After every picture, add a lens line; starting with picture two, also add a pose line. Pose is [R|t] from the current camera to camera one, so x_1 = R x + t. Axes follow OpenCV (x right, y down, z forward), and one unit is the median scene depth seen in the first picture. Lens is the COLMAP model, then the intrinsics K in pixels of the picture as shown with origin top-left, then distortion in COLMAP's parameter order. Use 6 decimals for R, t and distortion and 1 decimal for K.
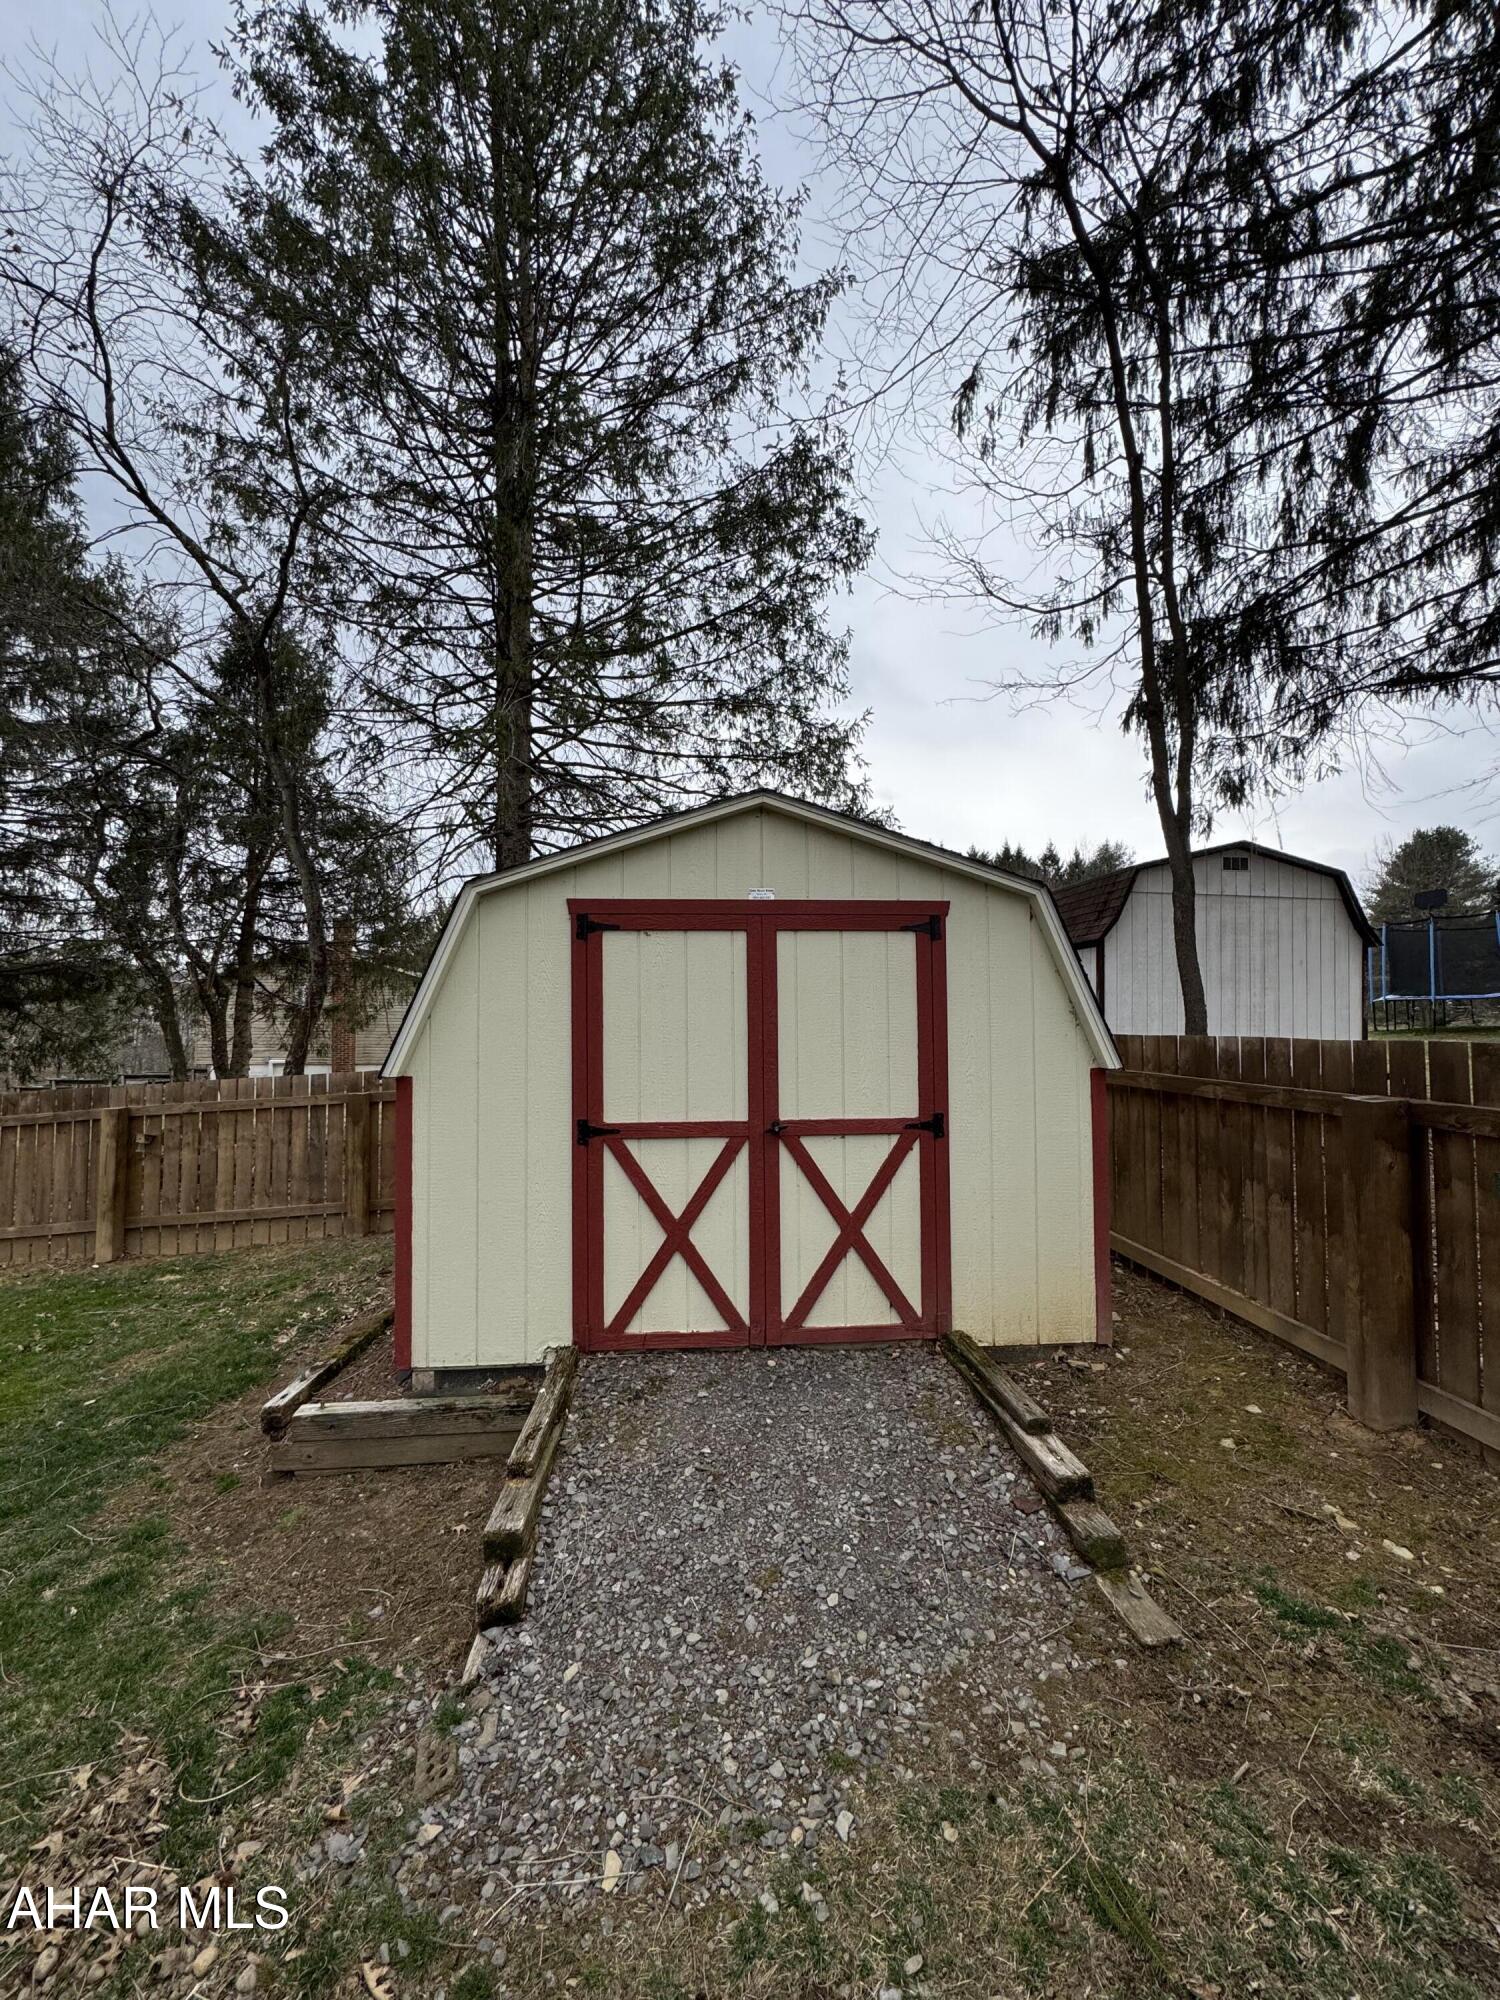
lens RADIAL K [[800.2, 0, 756.4], [0, 800.2, 1001.6], [0, 0, 1]] dist [-0.007038, 0.002769]
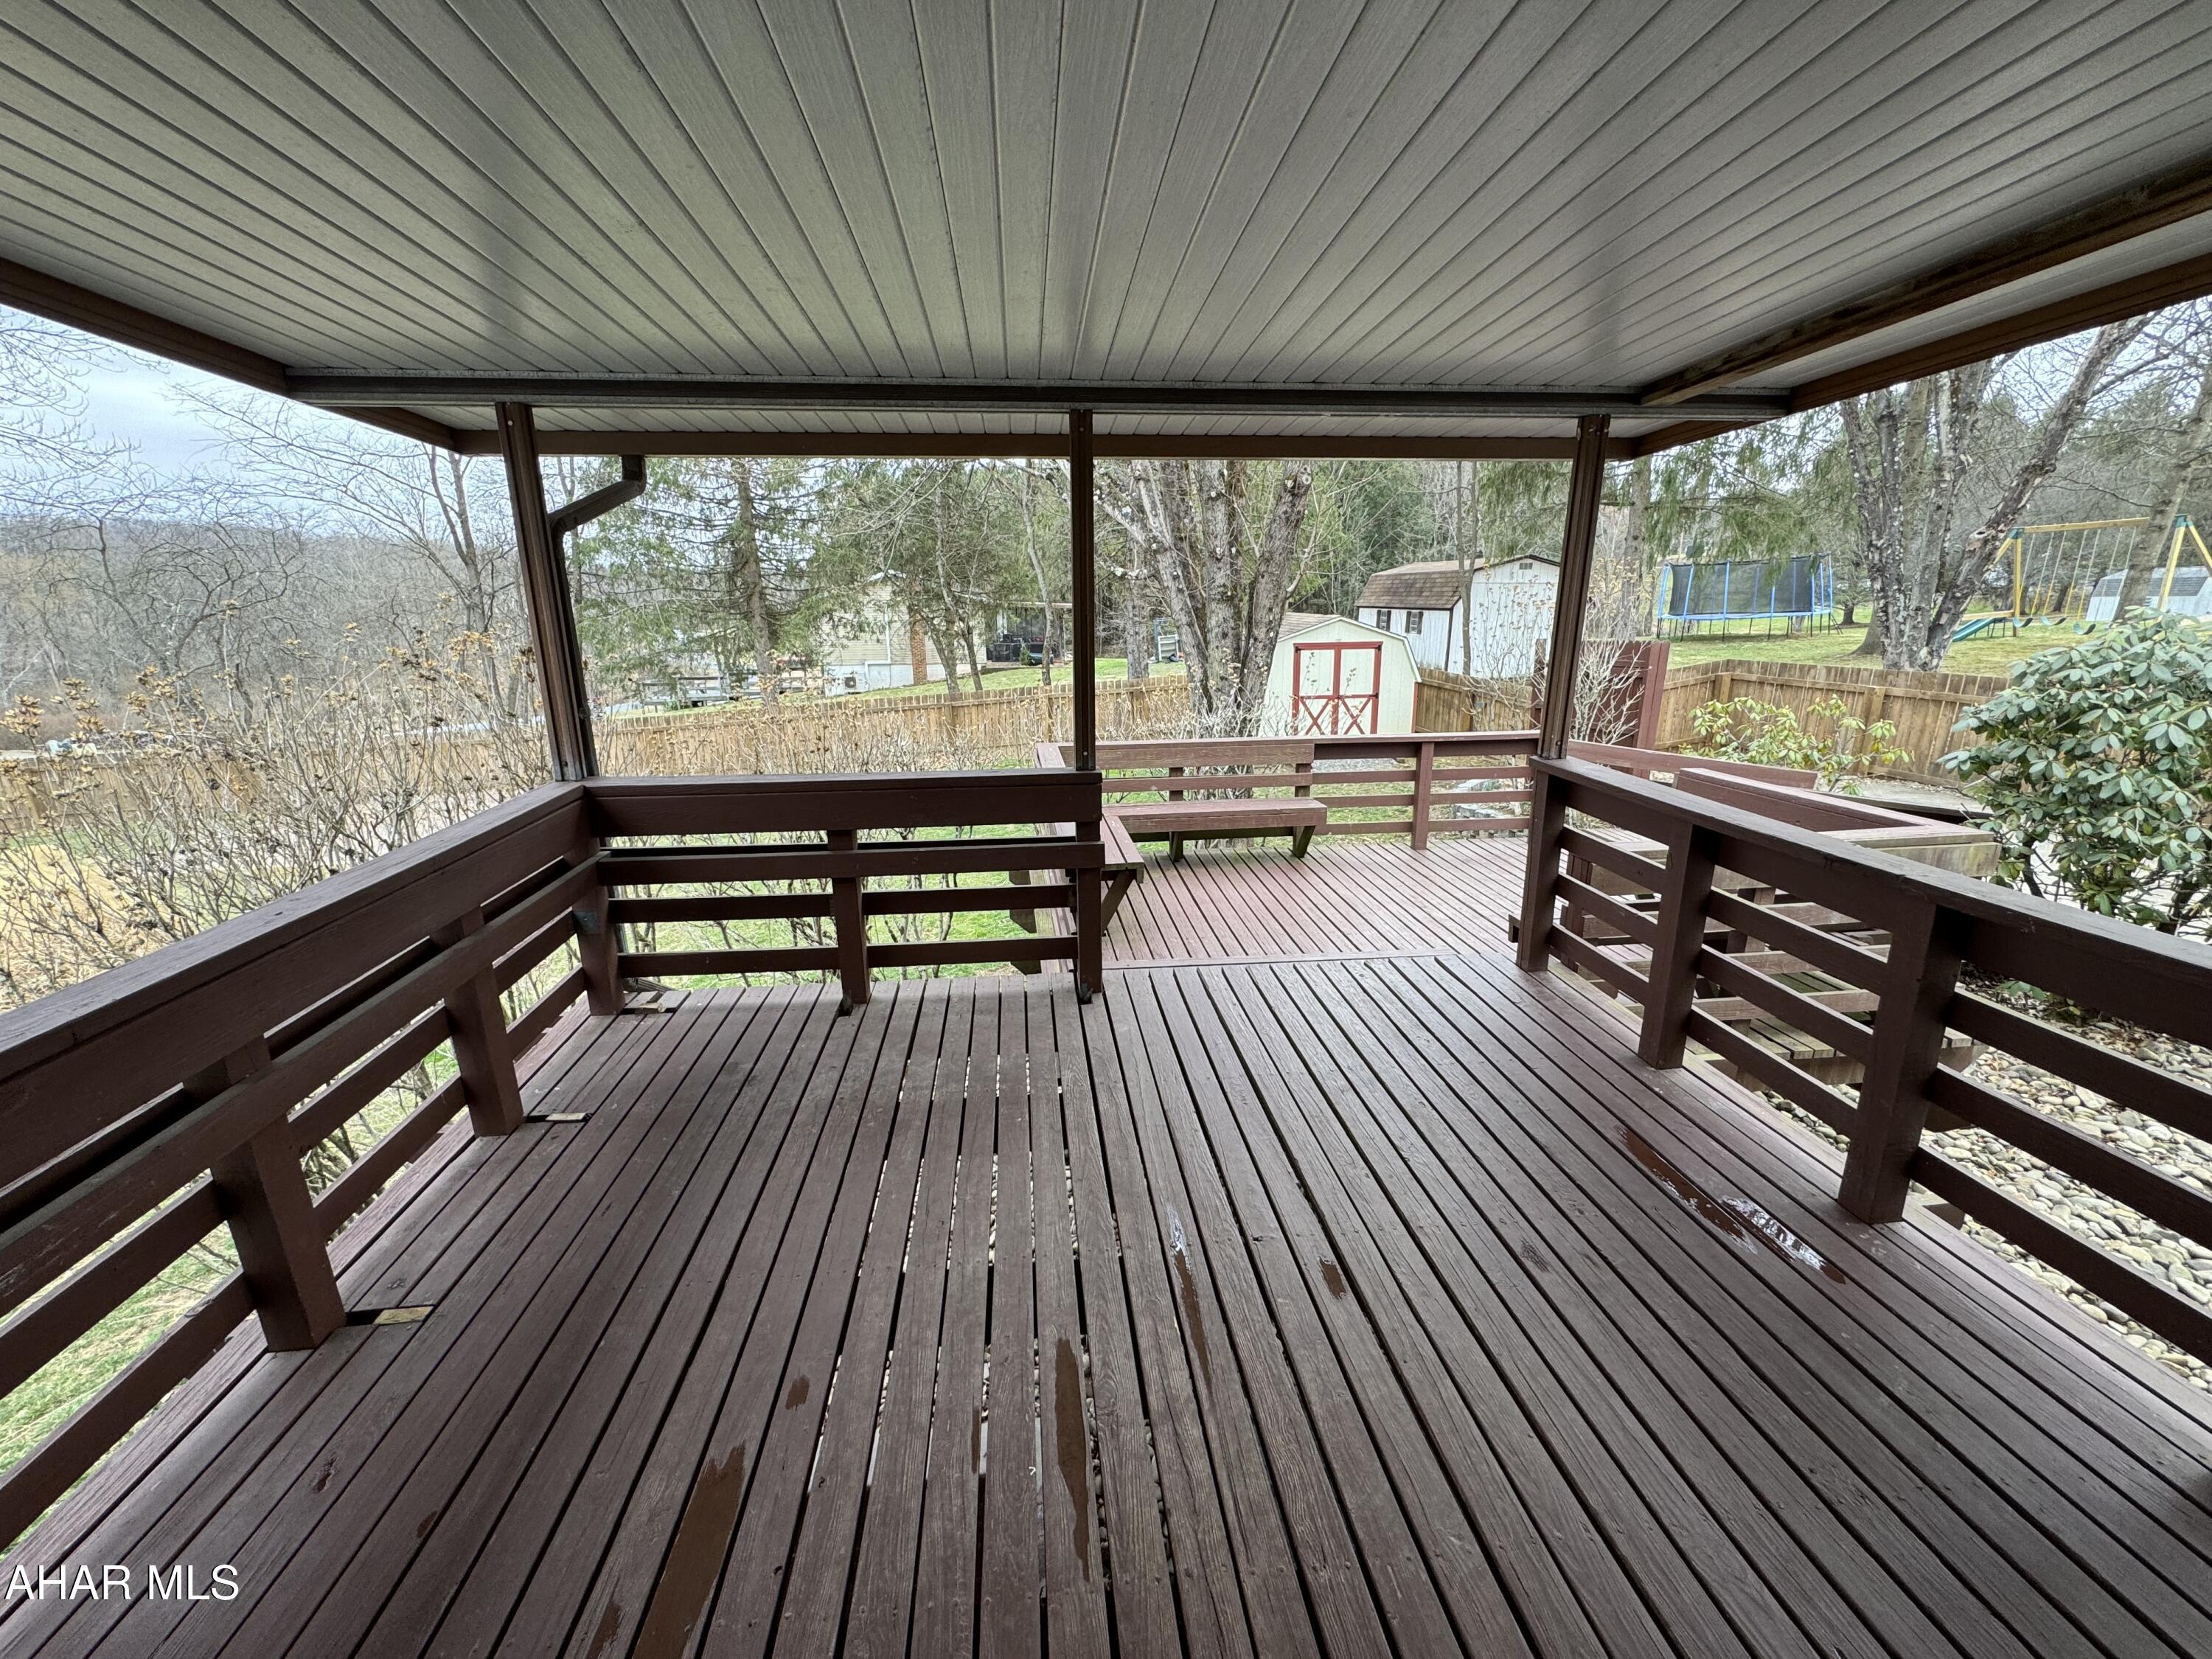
lens RADIAL K [[885.0, 0, 1106.6], [0, 885.0, 832.6], [0, 0, 1]] dist [-0.007038, 0.002769]
pose [[0.999755, -0.013762, 0.017337, -1.307964], [0.008530, 0.962274, 0.271950, -0.436022], [-0.020425, -0.271735, 0.962155, -3.717262]]
